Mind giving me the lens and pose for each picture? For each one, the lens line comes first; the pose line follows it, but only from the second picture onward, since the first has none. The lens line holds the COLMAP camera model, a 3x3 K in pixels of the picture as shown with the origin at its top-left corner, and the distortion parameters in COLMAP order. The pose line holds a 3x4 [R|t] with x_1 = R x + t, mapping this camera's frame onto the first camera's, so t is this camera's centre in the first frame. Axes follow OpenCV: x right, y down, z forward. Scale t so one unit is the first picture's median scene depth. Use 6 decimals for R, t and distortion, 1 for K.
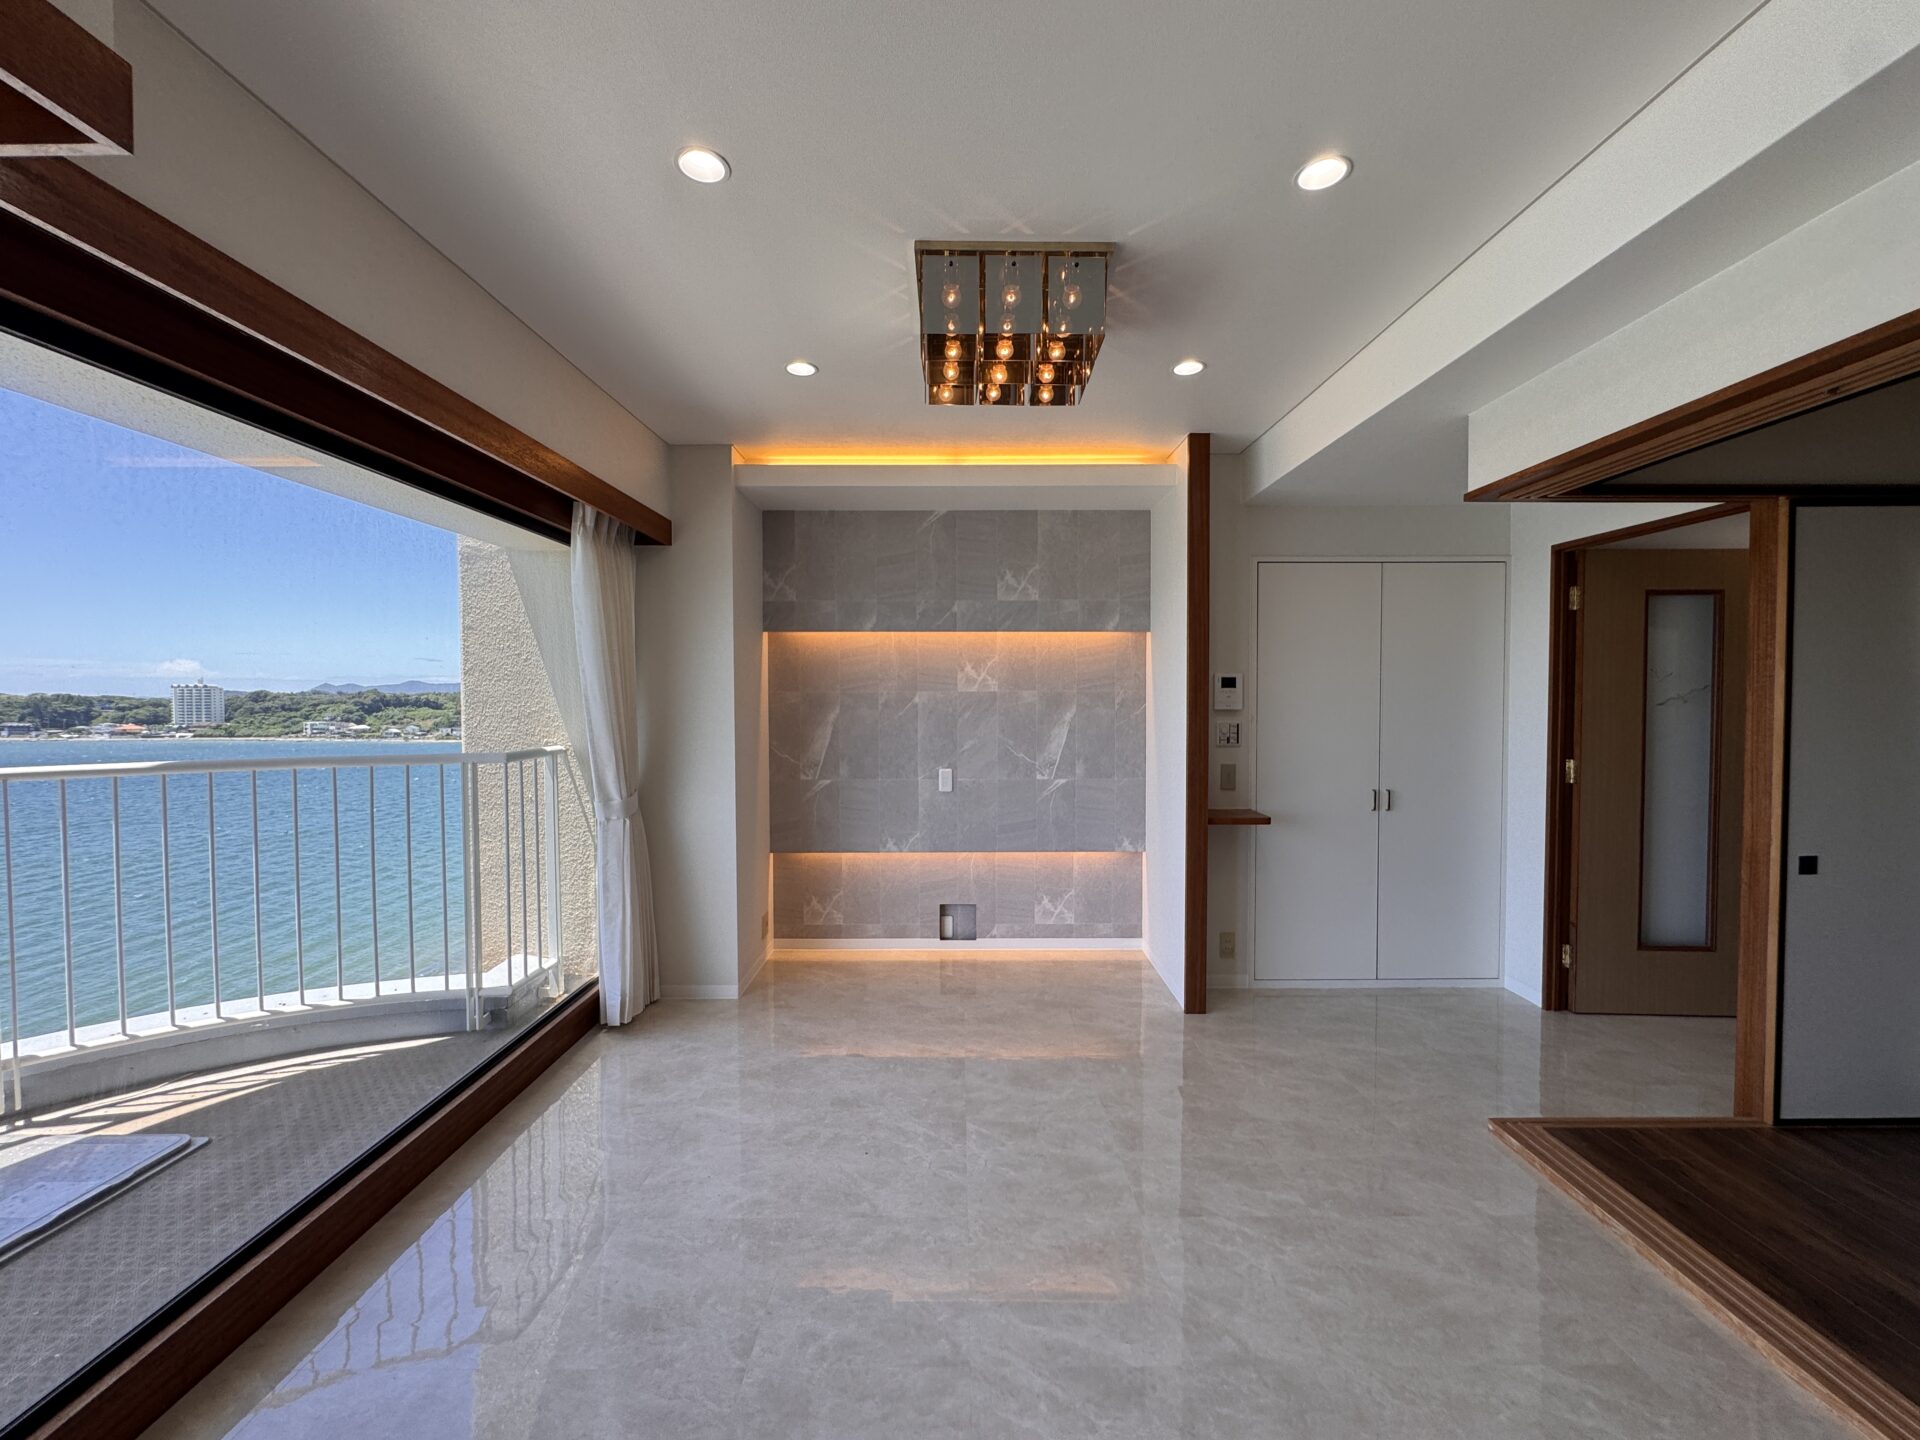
lens RADIAL K [[778.1, 0, 959.9], [0, 778.1, 717.7], [0, 0, 1]] dist [0.000172, 0.000013]
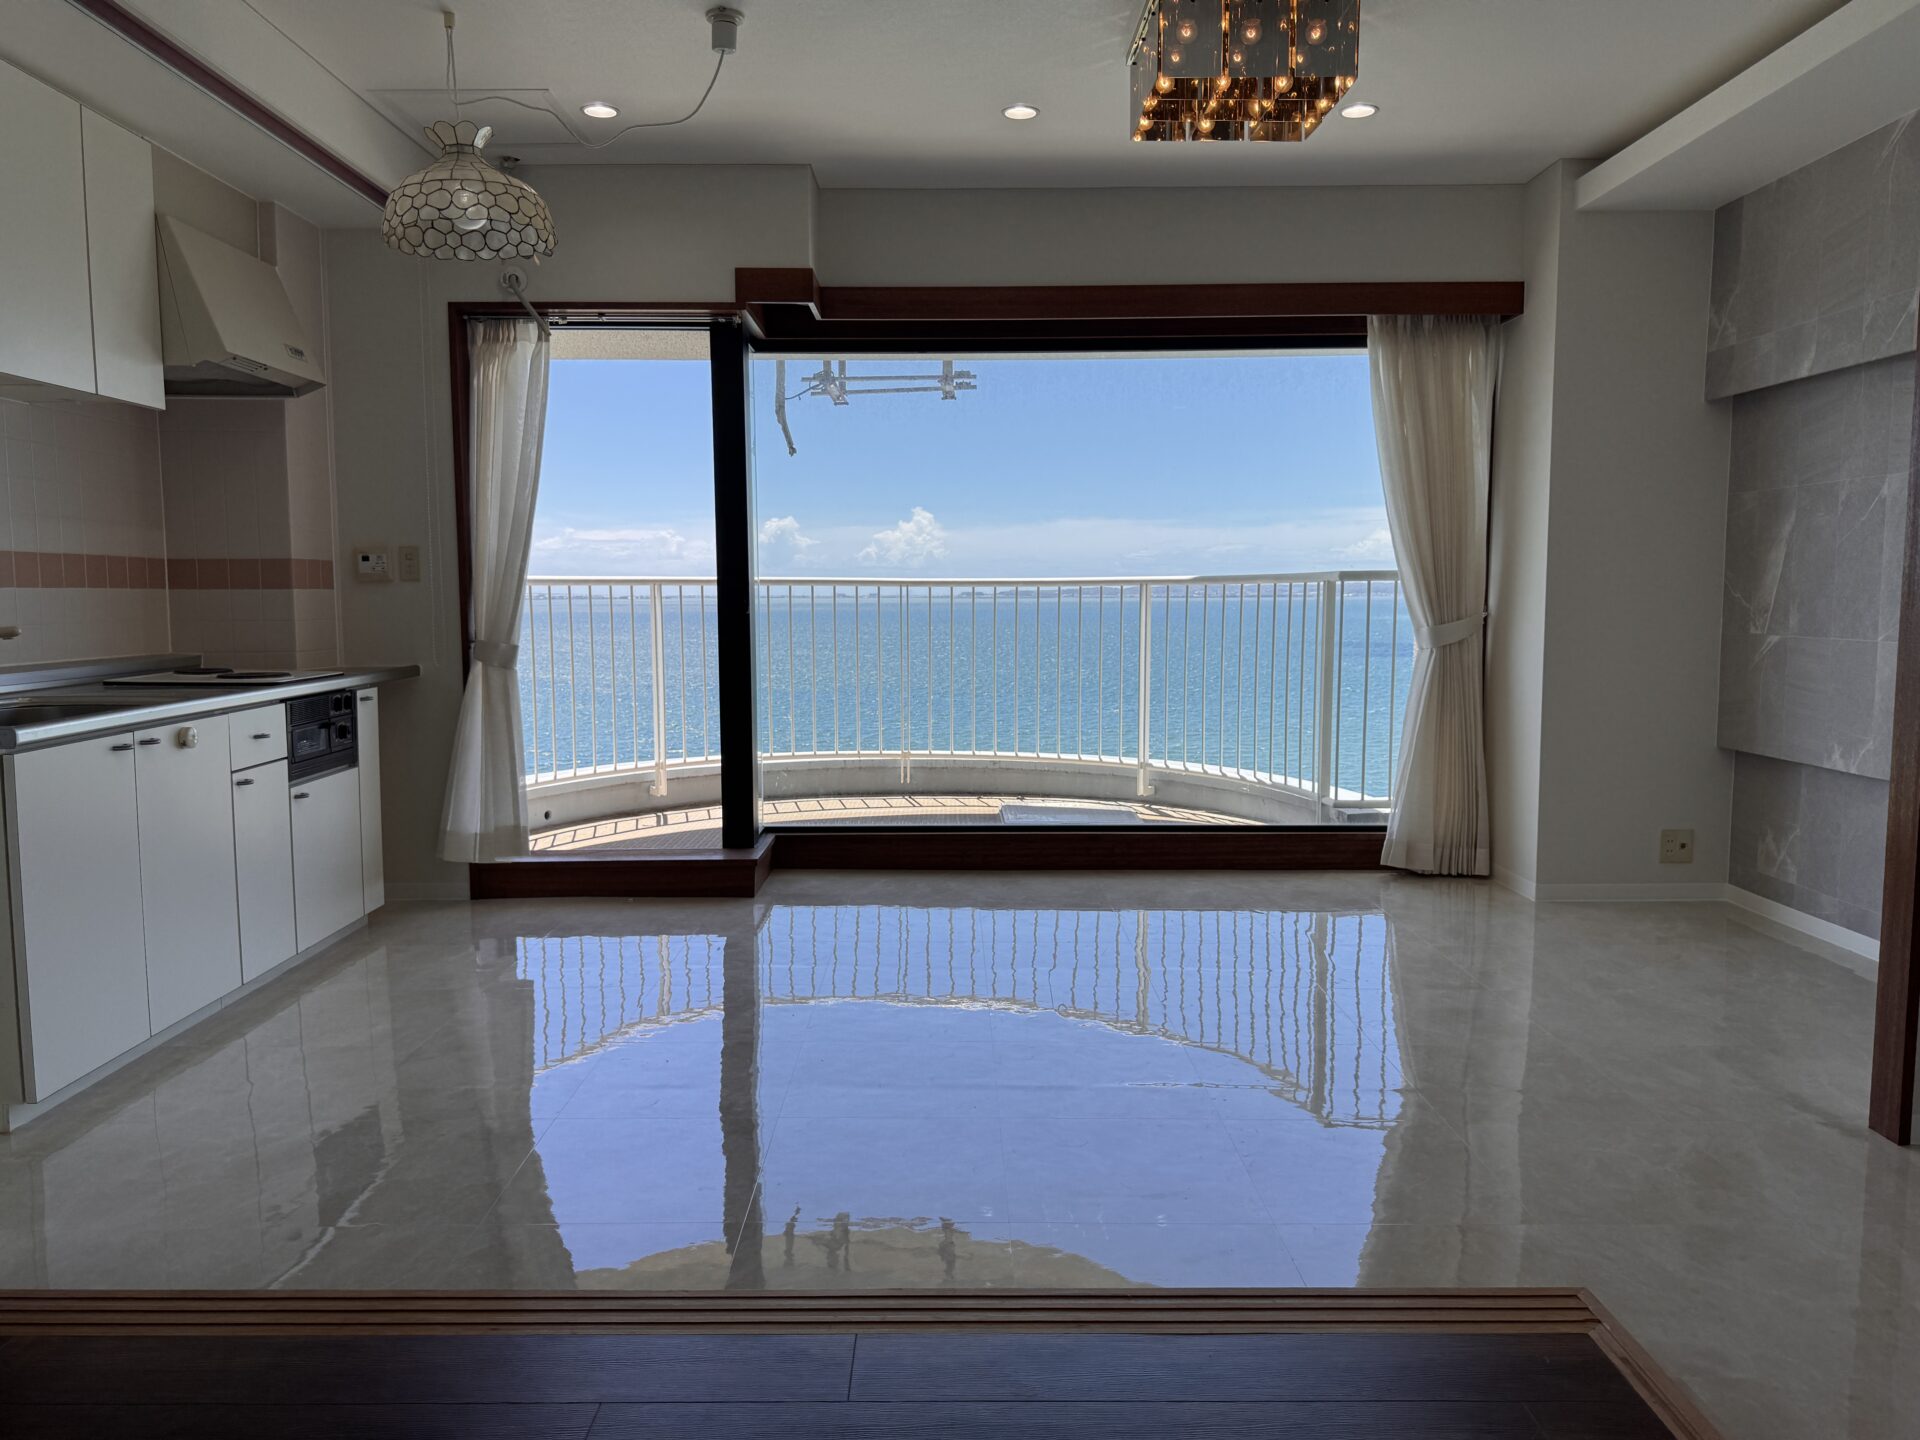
lens RADIAL K [[1351.2, 0, 959.8], [0, 1351.2, 719.4], [0, 0, 1]] dist [-0.003508, -0.002183]
pose [[0.019556, 0.097633, -0.995030, 0.863039], [-0.022594, 0.995010, 0.097187, 0.057444], [0.999553, 0.020581, 0.021664, 0.348471]]
